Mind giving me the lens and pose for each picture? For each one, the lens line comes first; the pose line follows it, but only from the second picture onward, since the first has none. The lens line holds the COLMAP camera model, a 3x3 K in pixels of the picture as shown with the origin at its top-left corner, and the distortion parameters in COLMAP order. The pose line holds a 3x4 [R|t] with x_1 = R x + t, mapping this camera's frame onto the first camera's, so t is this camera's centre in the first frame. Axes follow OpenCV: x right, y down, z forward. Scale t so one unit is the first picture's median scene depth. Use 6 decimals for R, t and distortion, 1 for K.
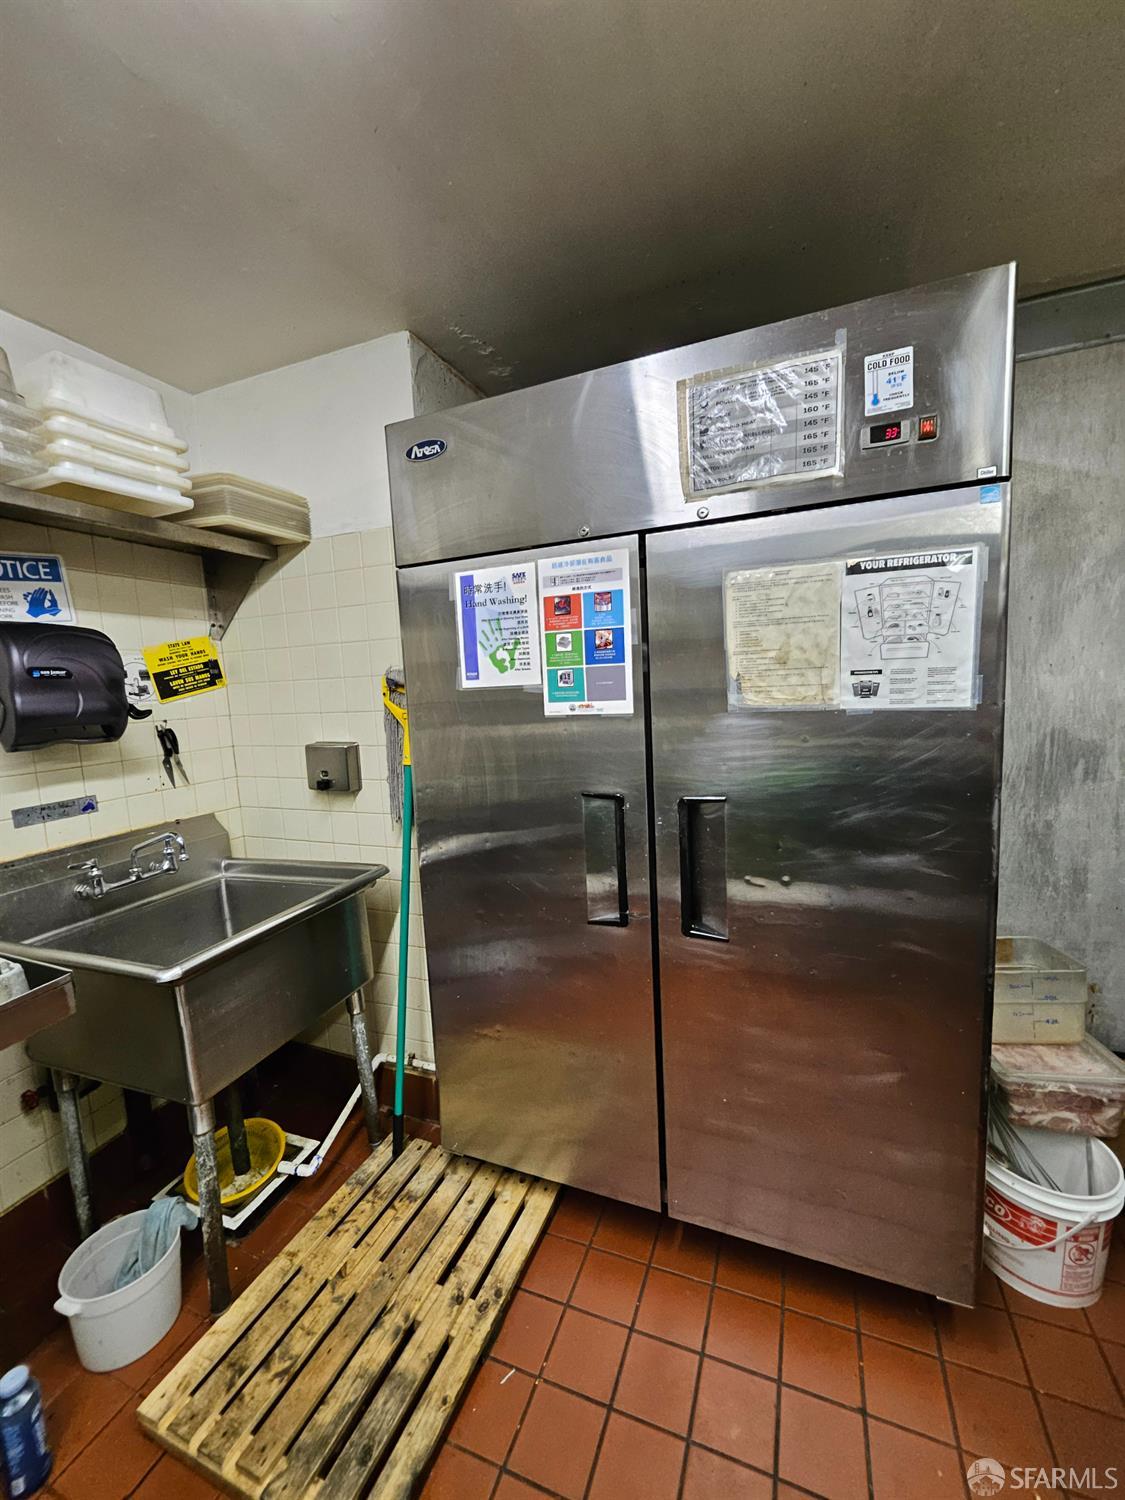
lens RADIAL K [[596.8, 0, 565.6], [0, 596.8, 755.2], [0, 0, 1]] dist [-0.007303, 0.001478]
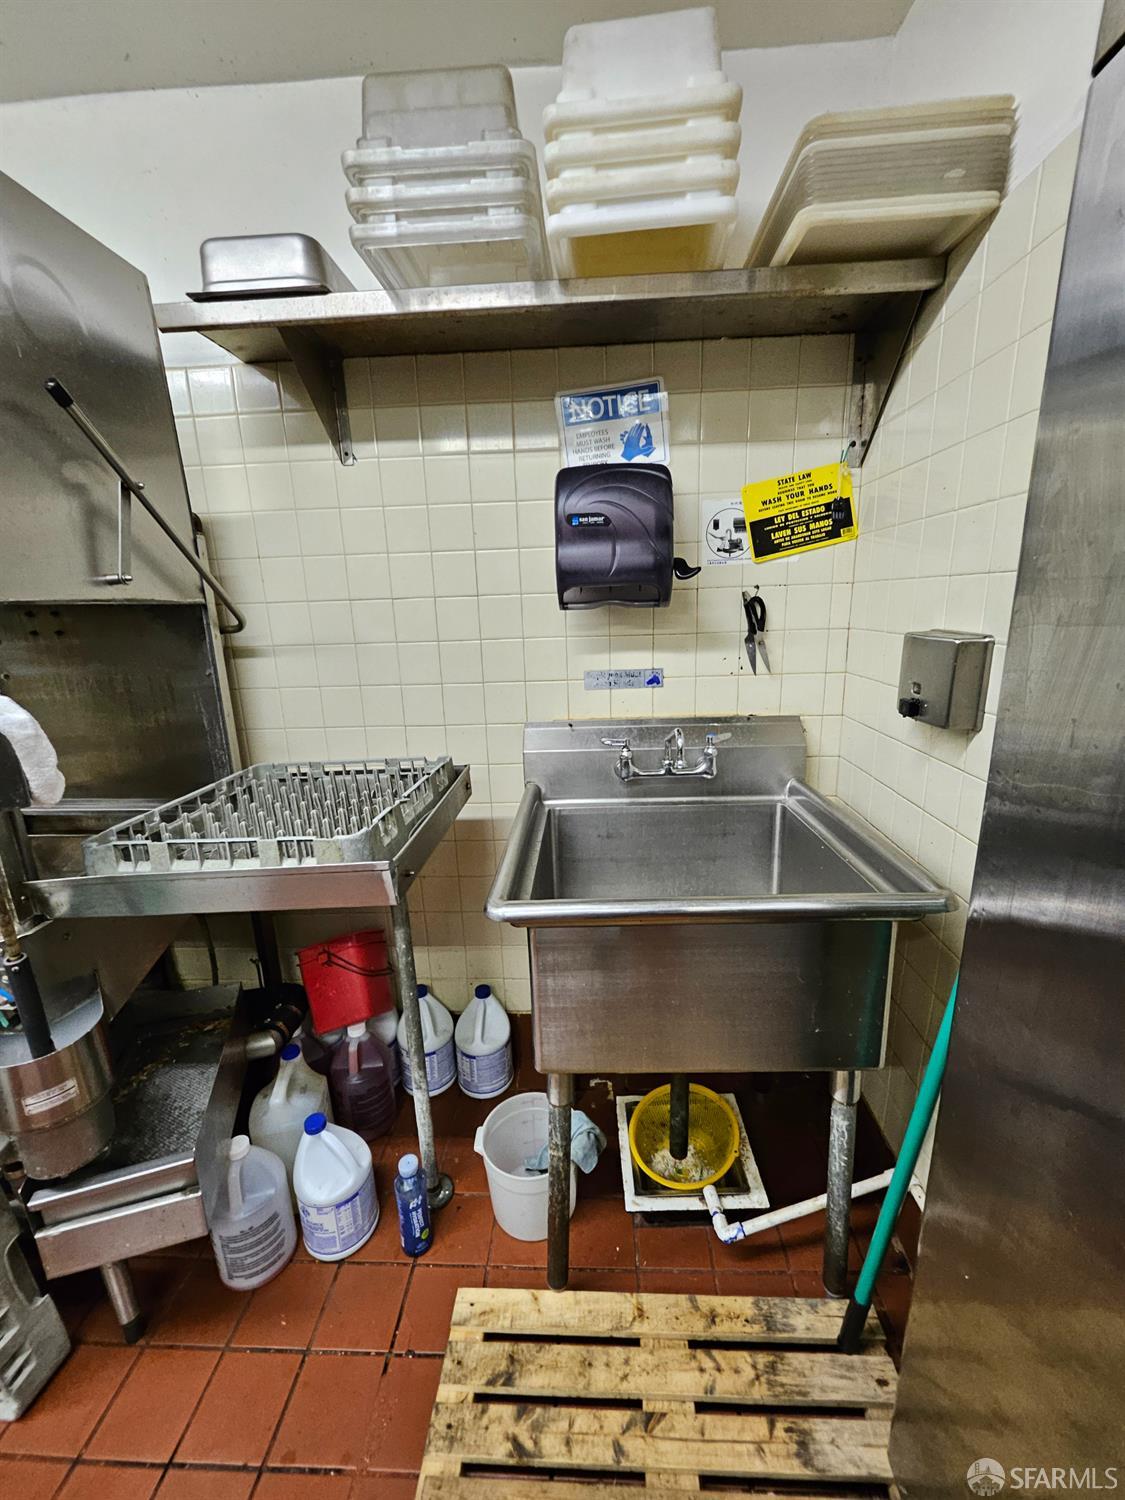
lens RADIAL K [[596.8, 0, 565.8], [0, 596.8, 753.1], [0, 0, 1]] dist [-0.007303, 0.001478]
pose [[0.333558, 0.262519, -0.905441, 0.002999], [-0.097520, 0.964902, 0.243833, -0.016048], [0.937672, 0.006966, 0.347452, 0.590656]]
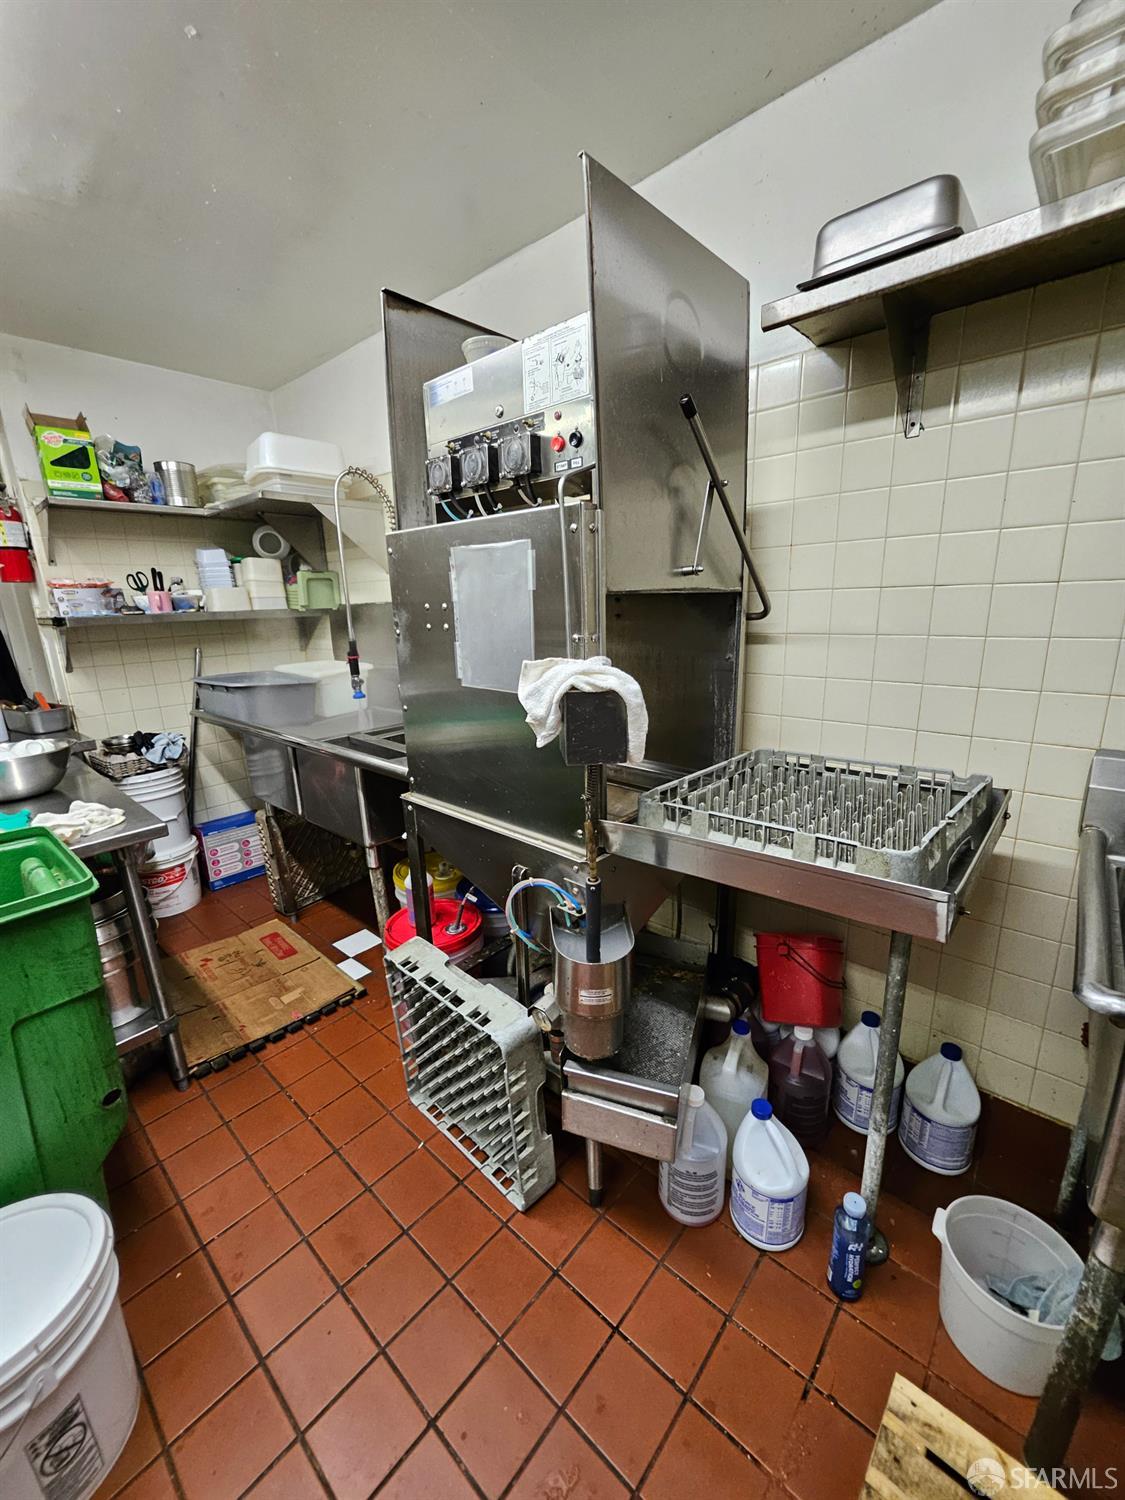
lens RADIAL K [[596.8, 0, 574.0], [0, 596.8, 757.2], [0, 0, 1]] dist [-0.007303, 0.001478]
pose [[-0.327771, 0.288441, -0.899649, -0.028768], [-0.070382, 0.942153, 0.327710, -0.006263], [0.942132, 0.170733, -0.288509, 0.464643]]
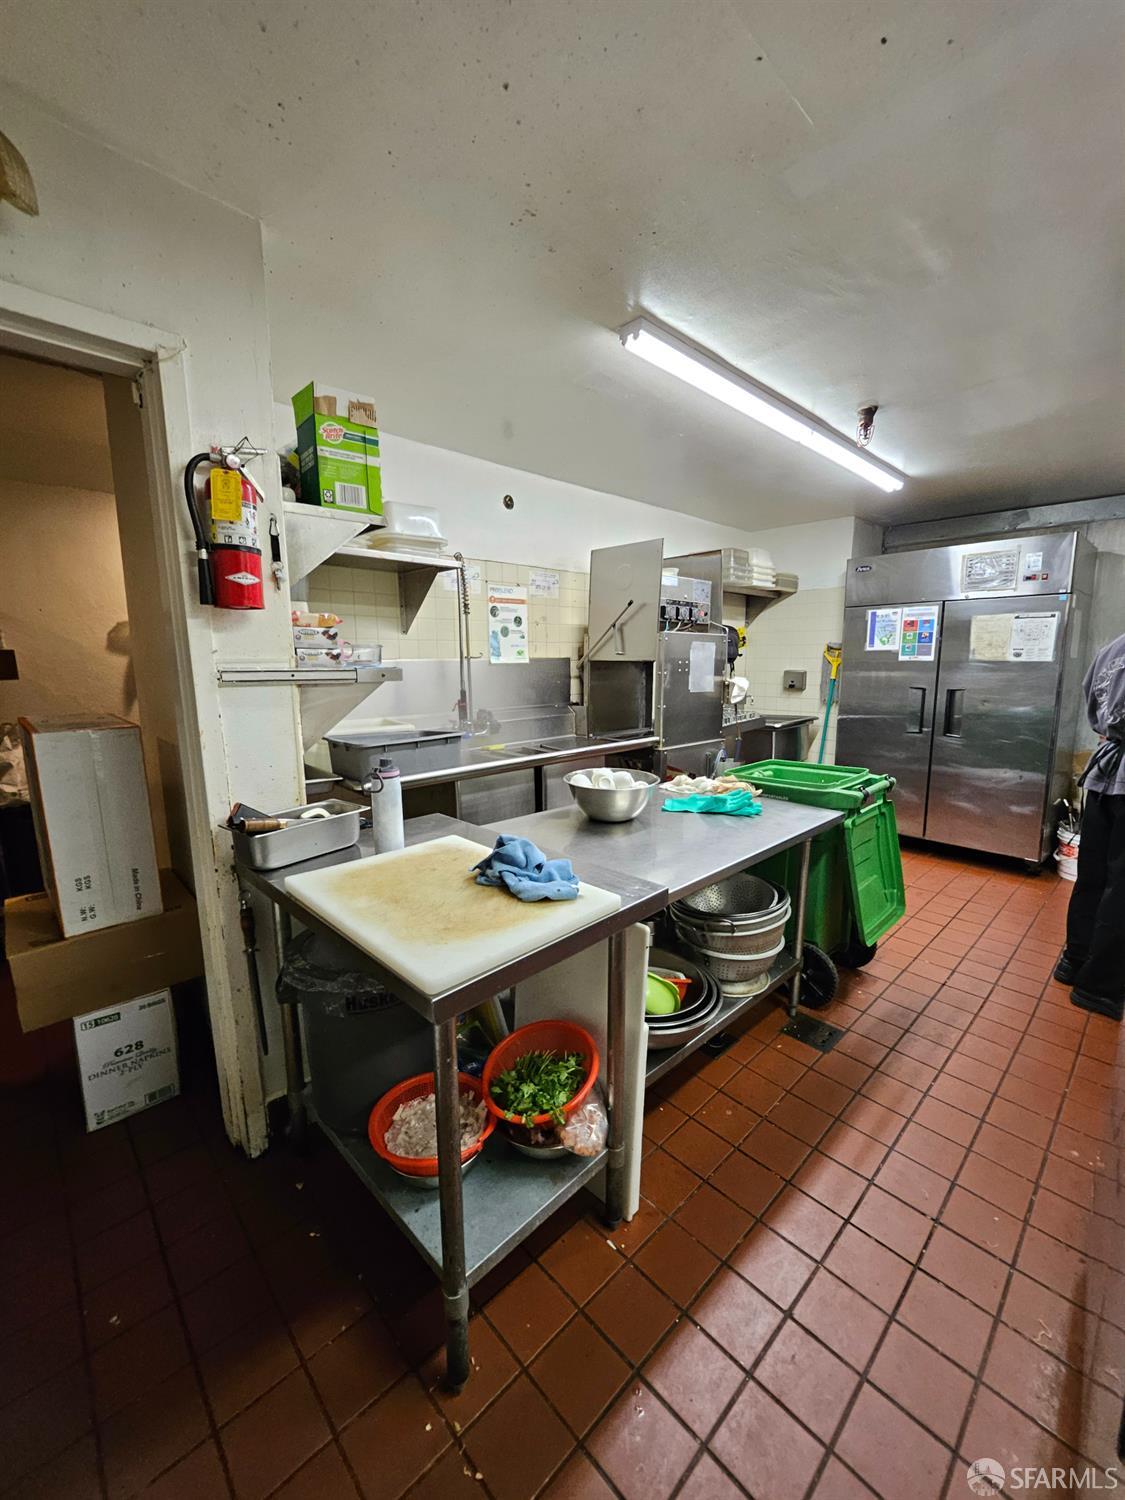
lens RADIAL K [[596.8, 0, 561.1], [0, 596.8, 754.9], [0, 0, 1]] dist [-0.007303, 0.001478]
pose [[0.906601, 0.106451, -0.408342, -0.260380], [-0.084286, 0.993840, 0.071953, 0.288244], [0.413486, -0.030816, 0.909989, -2.103899]]
